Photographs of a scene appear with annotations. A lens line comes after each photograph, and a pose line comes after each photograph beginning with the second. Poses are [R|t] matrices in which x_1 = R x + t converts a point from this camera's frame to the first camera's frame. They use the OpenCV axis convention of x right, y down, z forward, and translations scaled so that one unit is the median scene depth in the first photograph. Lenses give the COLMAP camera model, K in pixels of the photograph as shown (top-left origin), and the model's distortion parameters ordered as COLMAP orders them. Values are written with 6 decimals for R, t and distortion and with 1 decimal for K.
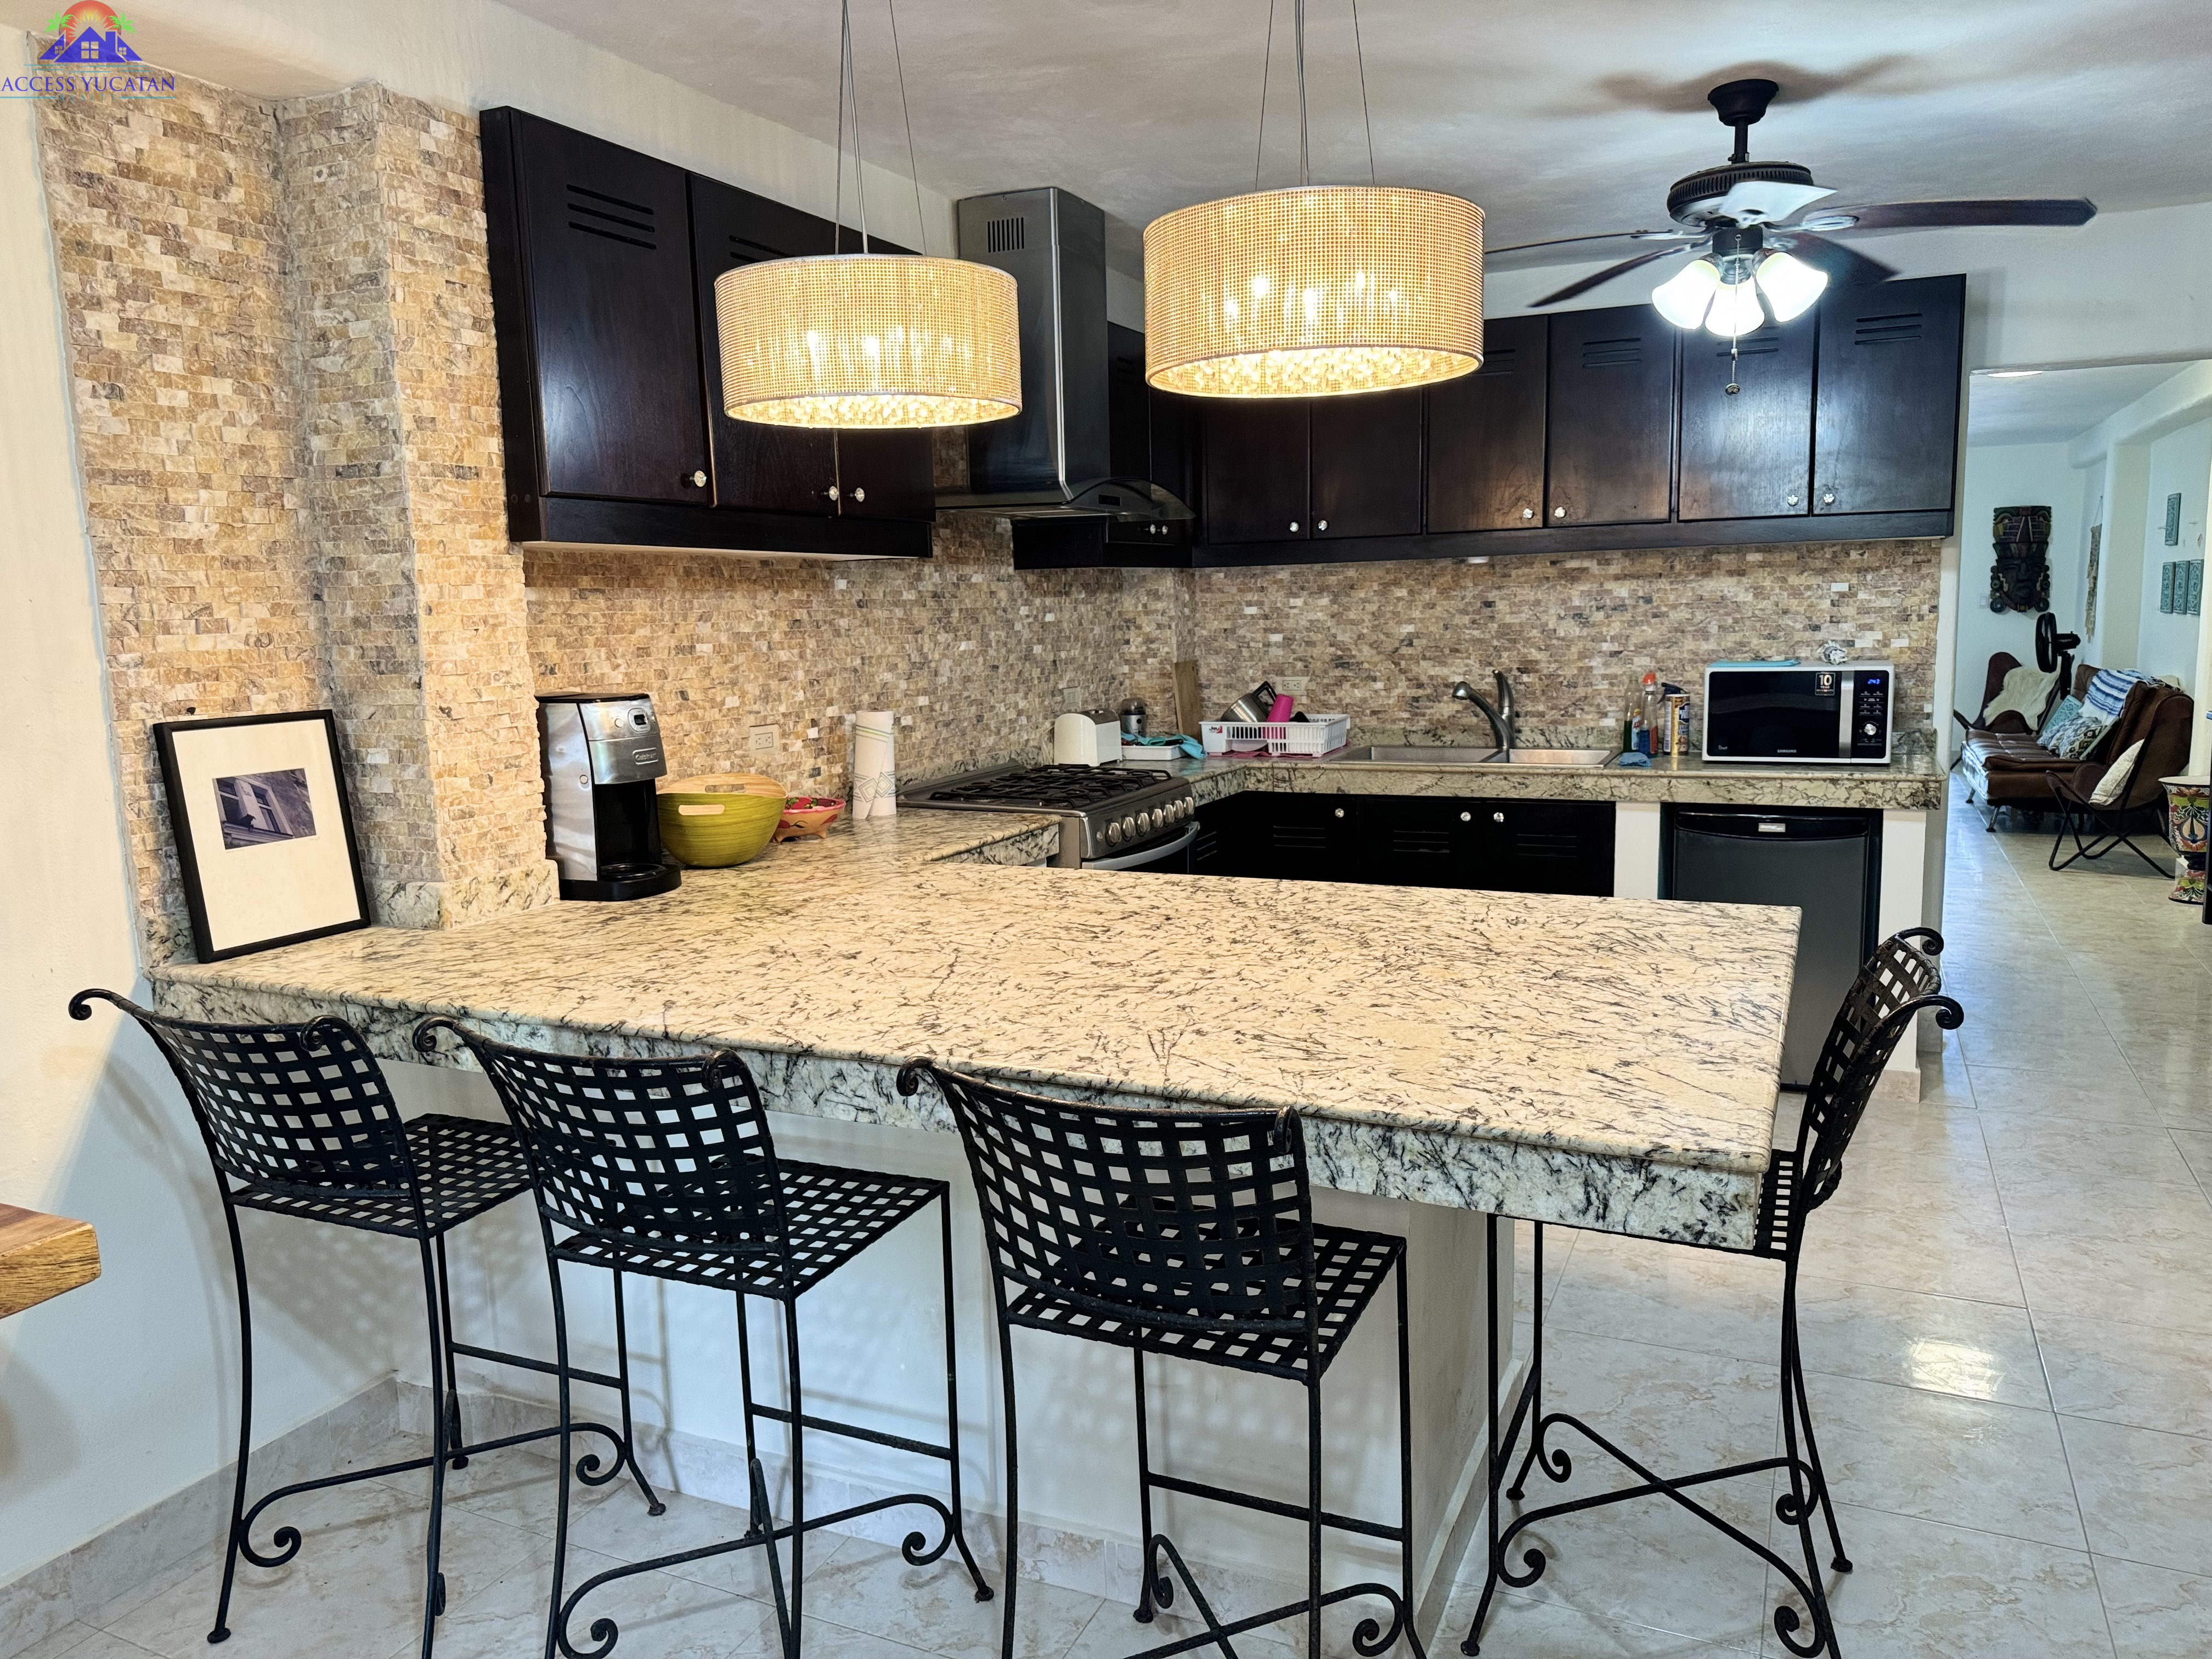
lens RADIAL K [[1555.5, 0, 1108.6], [0, 1555.5, 822.1], [0, 0, 1]] dist [0.042497, -0.047523]
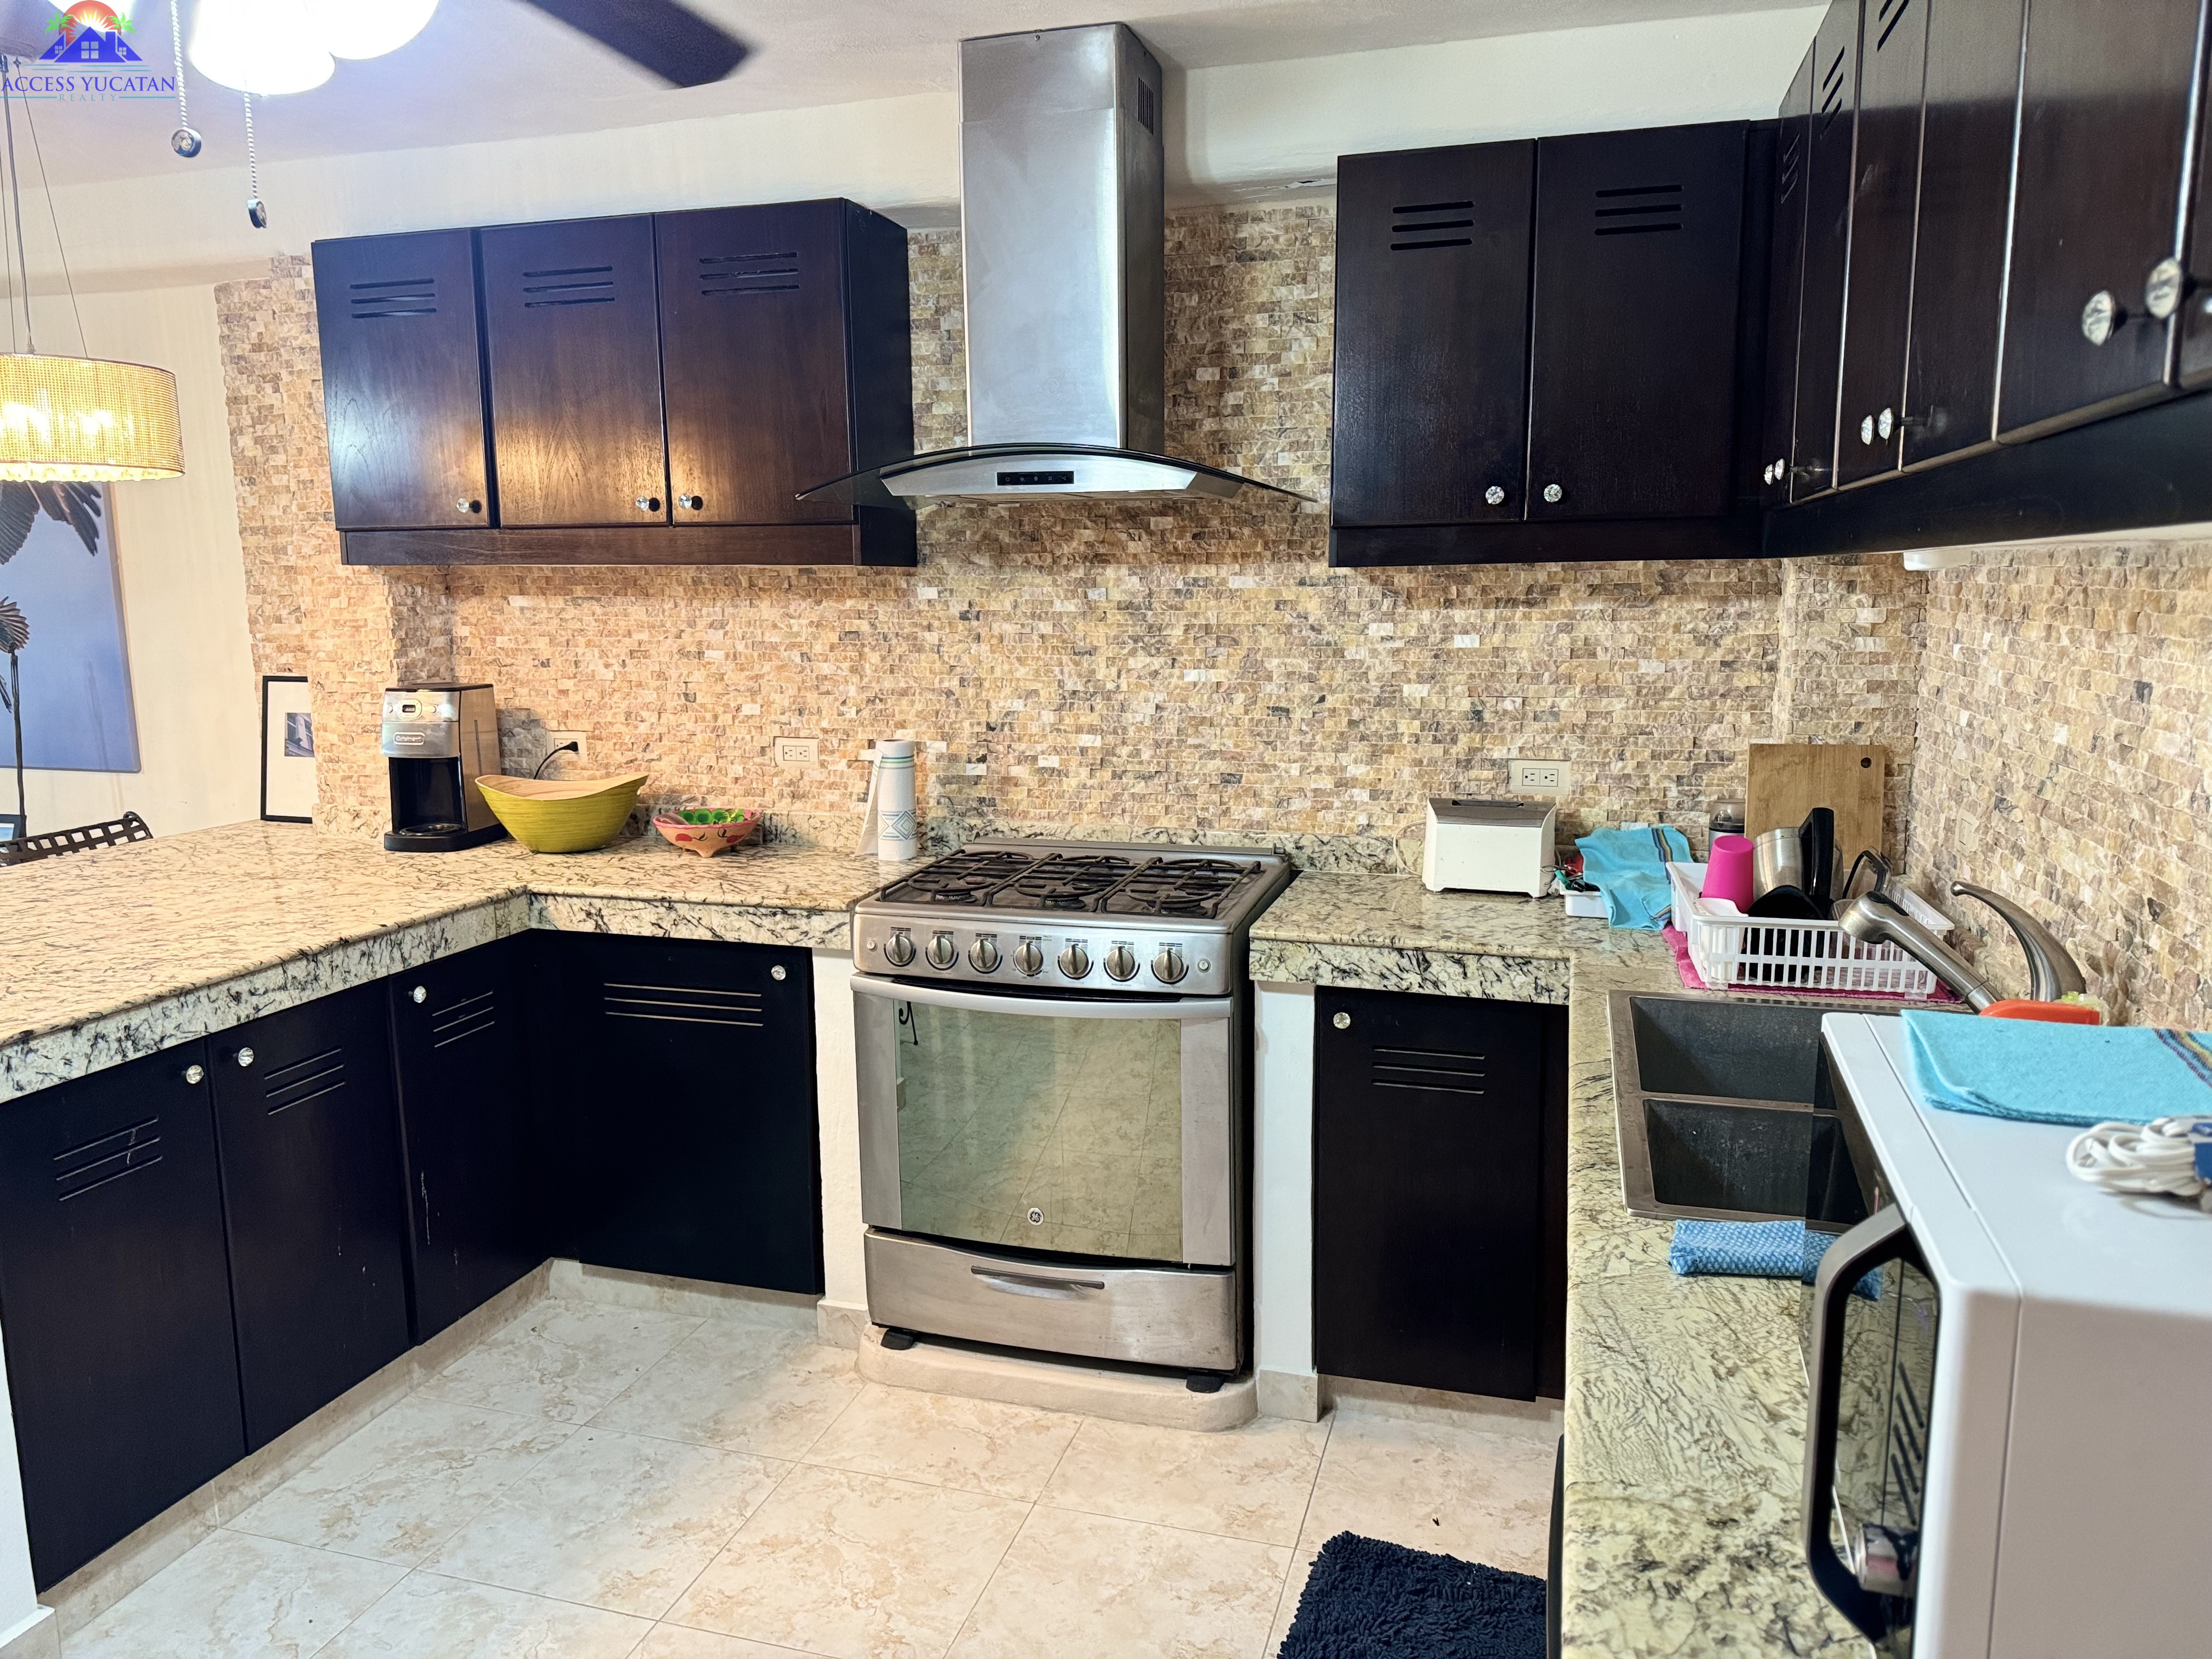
lens RADIAL K [[1555.5, 0, 1108.6], [0, 1555.5, 822.1], [0, 0, 1]] dist [0.042497, -0.047523]
pose [[0.140825, 0.178372, -0.973834, 1.094584], [-0.136168, 0.977778, 0.159403, -0.275790], [0.980626, 0.110157, 0.161984, 1.491735]]
